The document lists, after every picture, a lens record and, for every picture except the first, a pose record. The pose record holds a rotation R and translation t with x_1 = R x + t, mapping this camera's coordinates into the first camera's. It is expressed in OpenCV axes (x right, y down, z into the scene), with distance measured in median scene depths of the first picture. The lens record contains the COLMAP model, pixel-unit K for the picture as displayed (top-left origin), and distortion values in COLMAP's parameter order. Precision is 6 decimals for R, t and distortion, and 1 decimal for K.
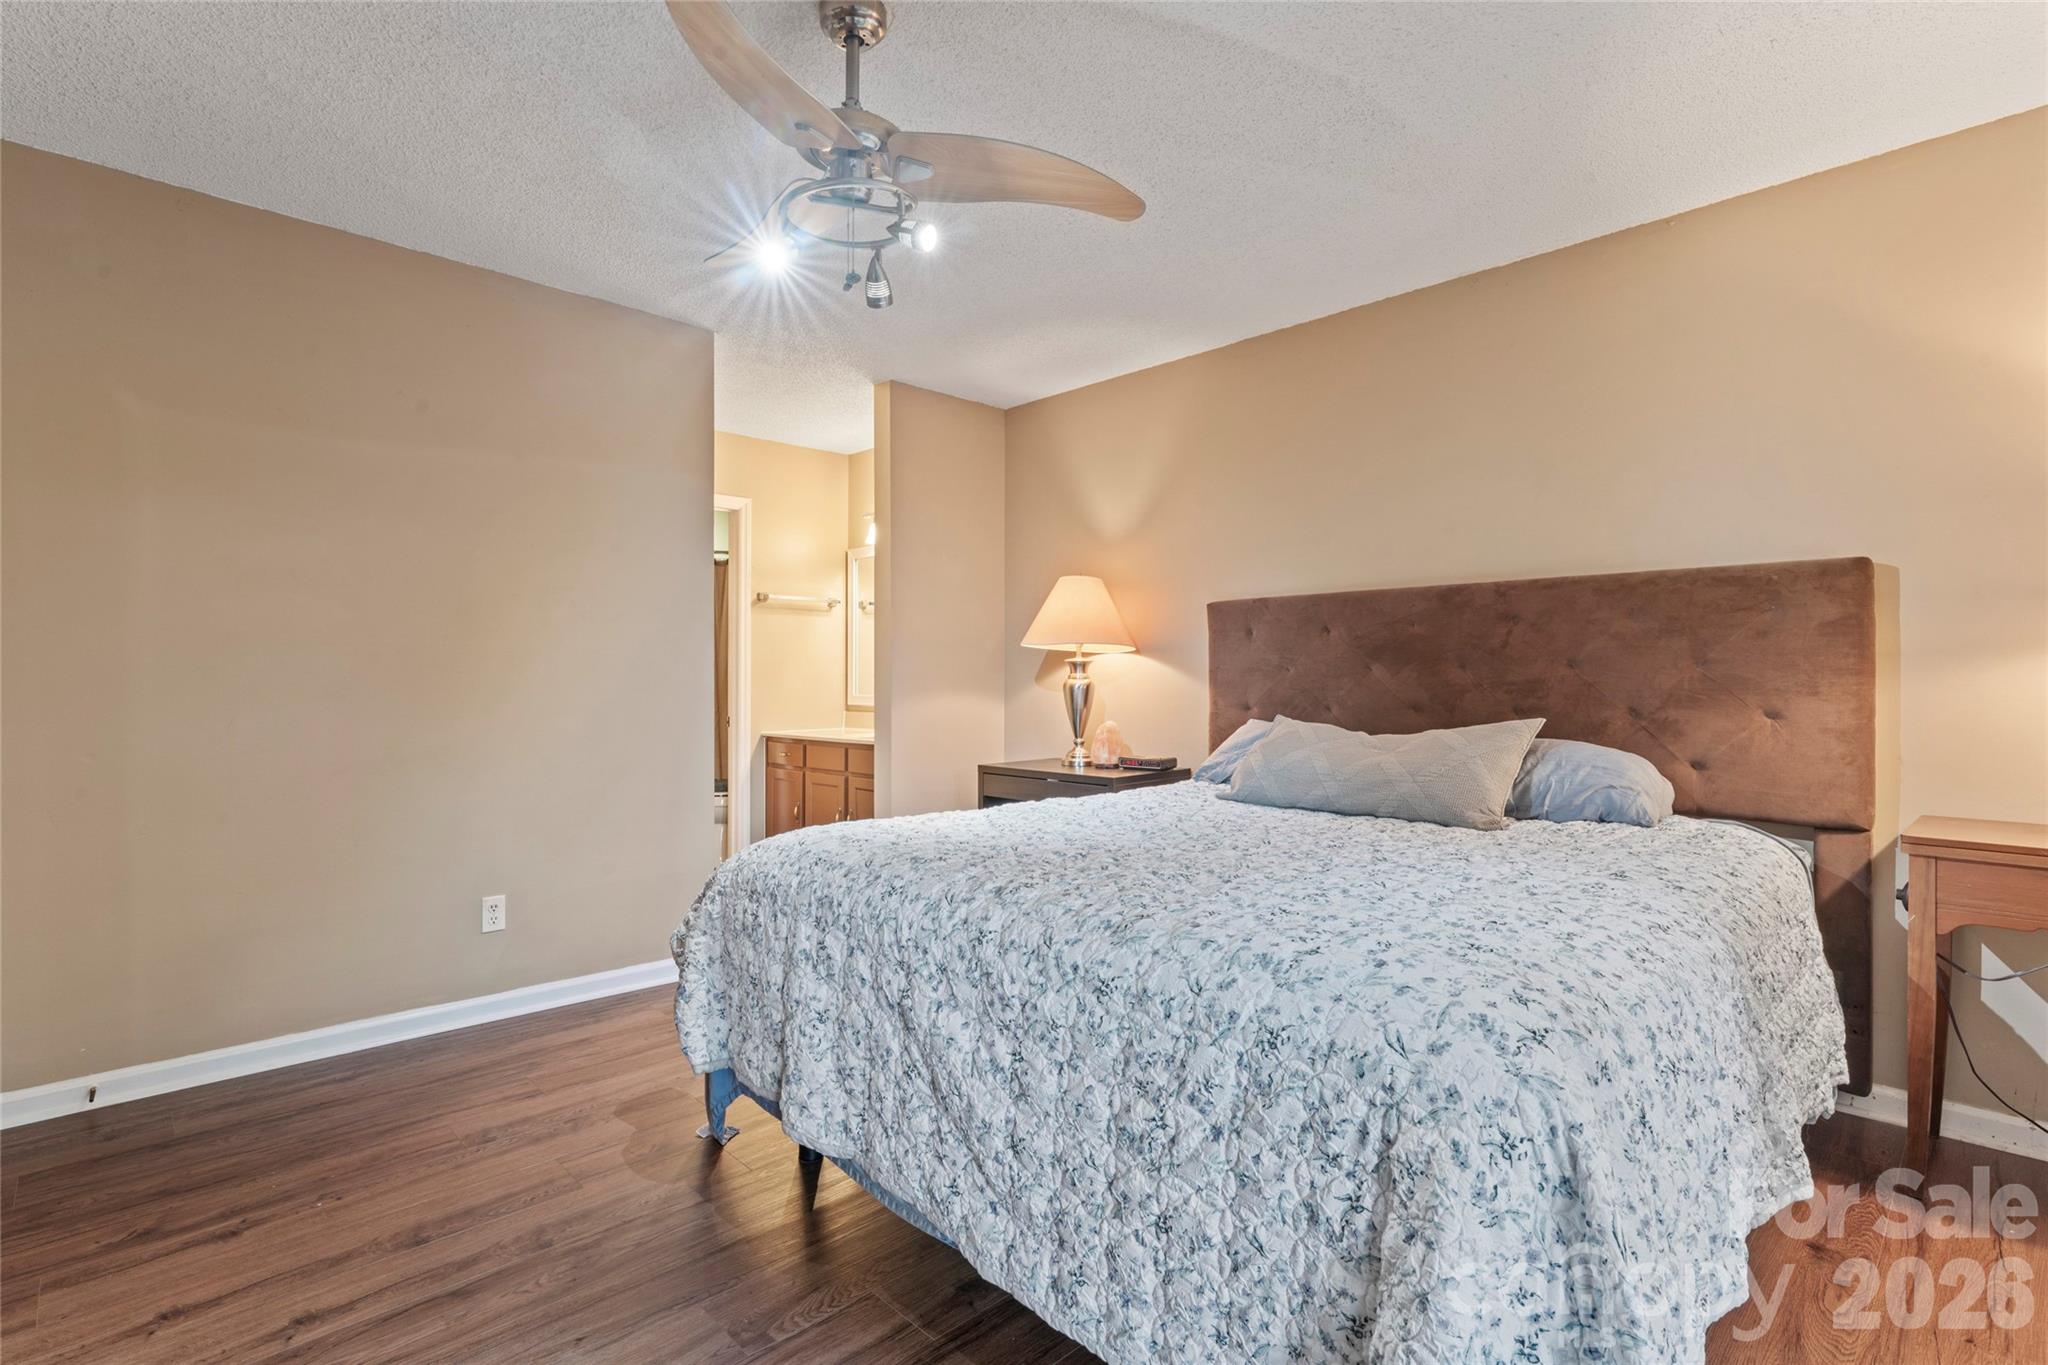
lens RADIAL K [[965.8, 0, 1024.0], [0, 965.8, 682.5], [0, 0, 1]] dist [0.000318, -0.000032]
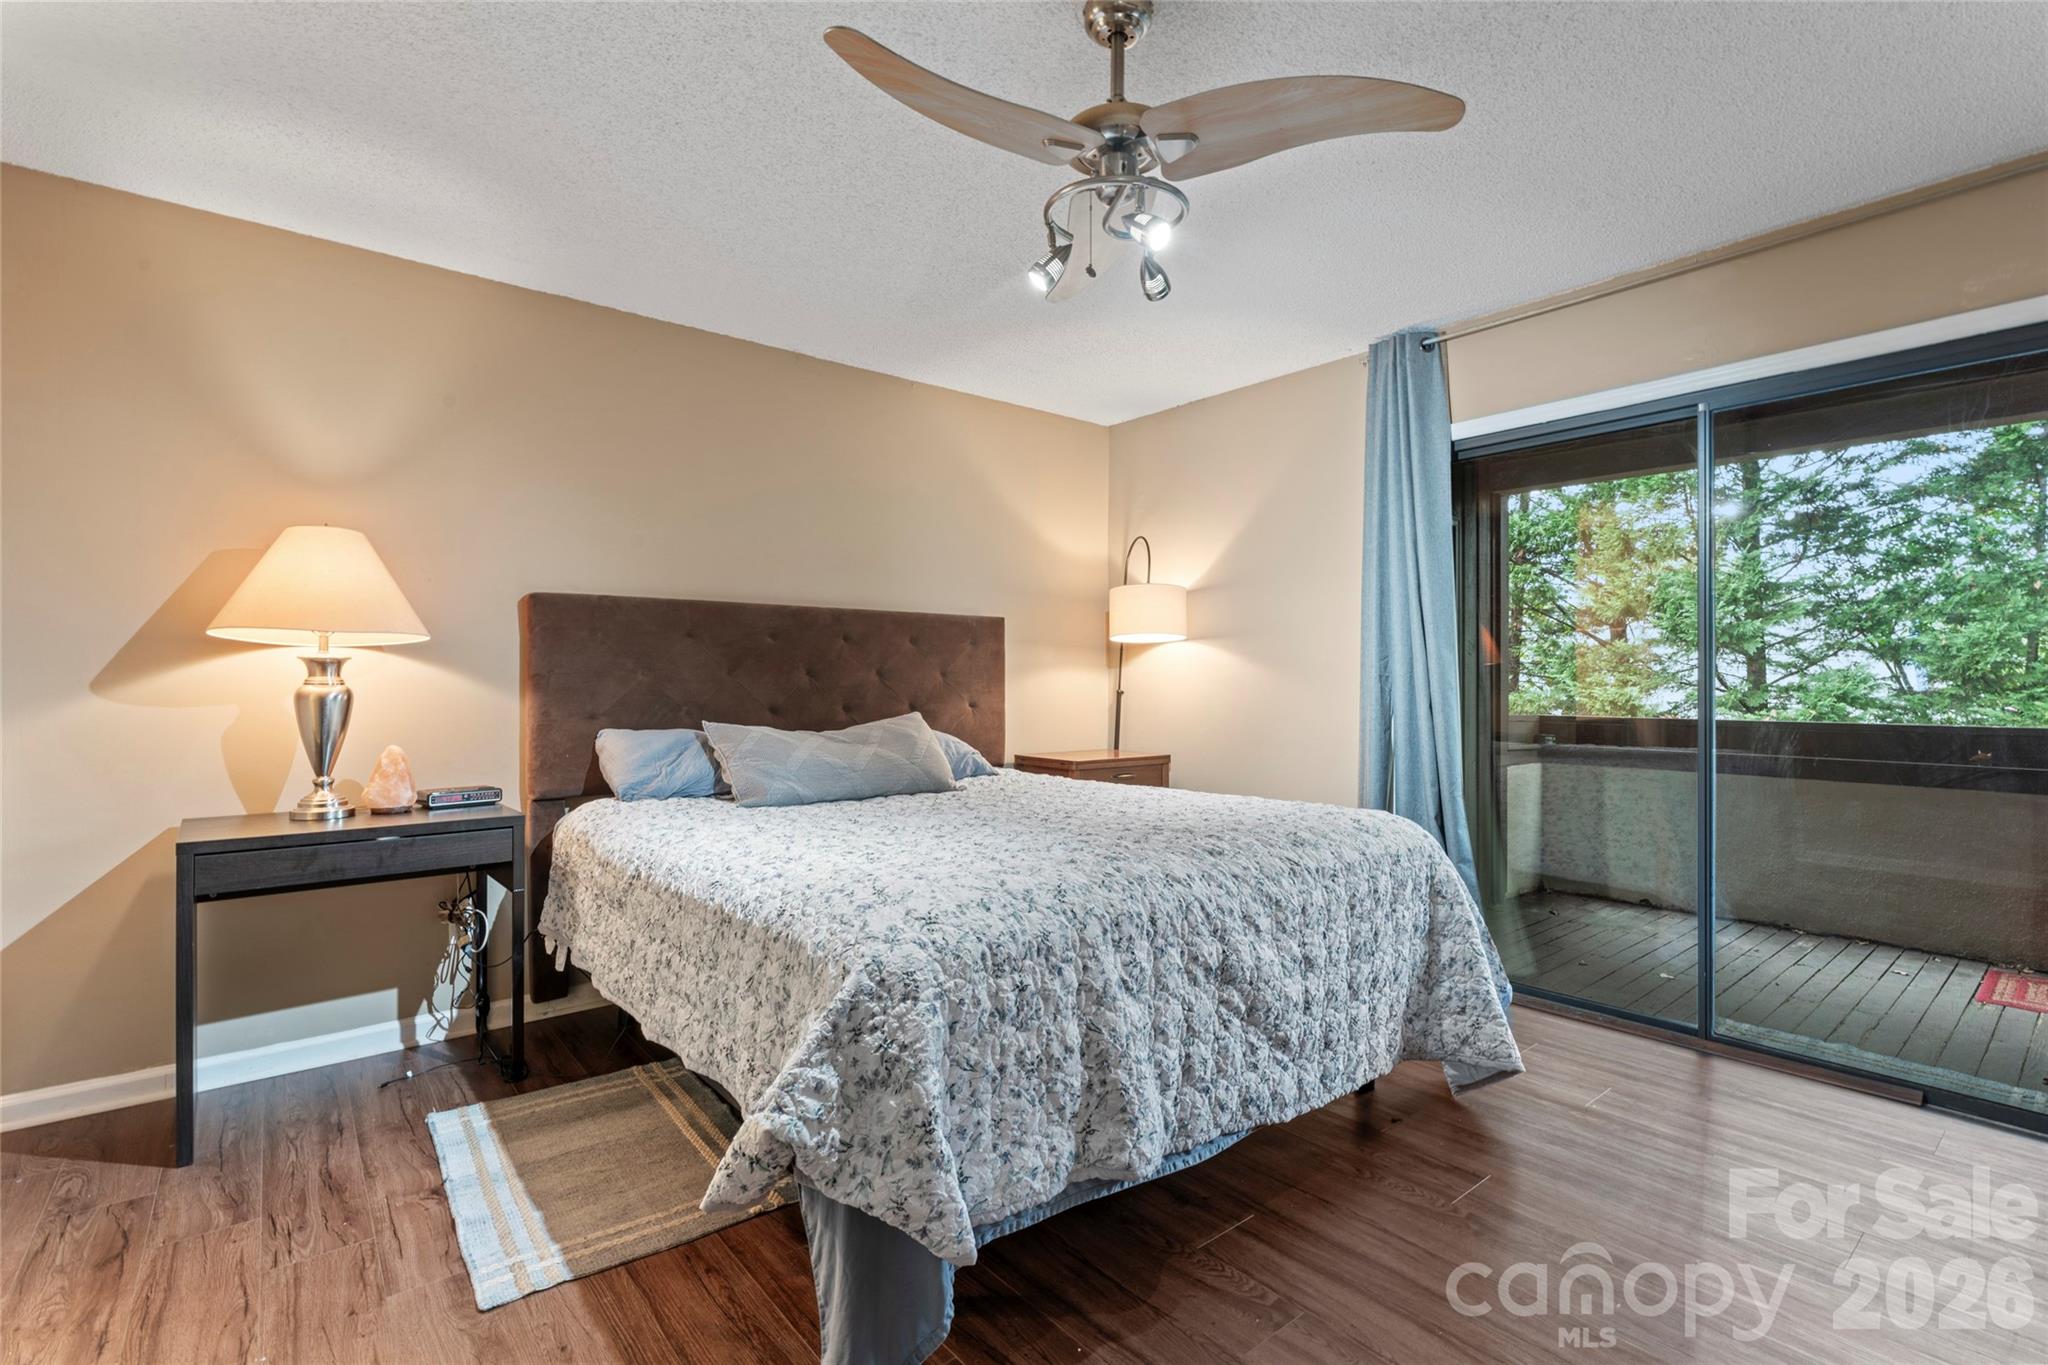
lens RADIAL K [[925.4, 0, 1024.0], [0, 925.4, 682.5], [0, 0, 1]] dist [-0.002623, -0.000369]
pose [[0.094415, -0.000684, 0.995533, -0.865116], [0.006087, 0.999981, 0.000109, -0.004727], [-0.995514, 0.006049, 0.094417, 0.780160]]
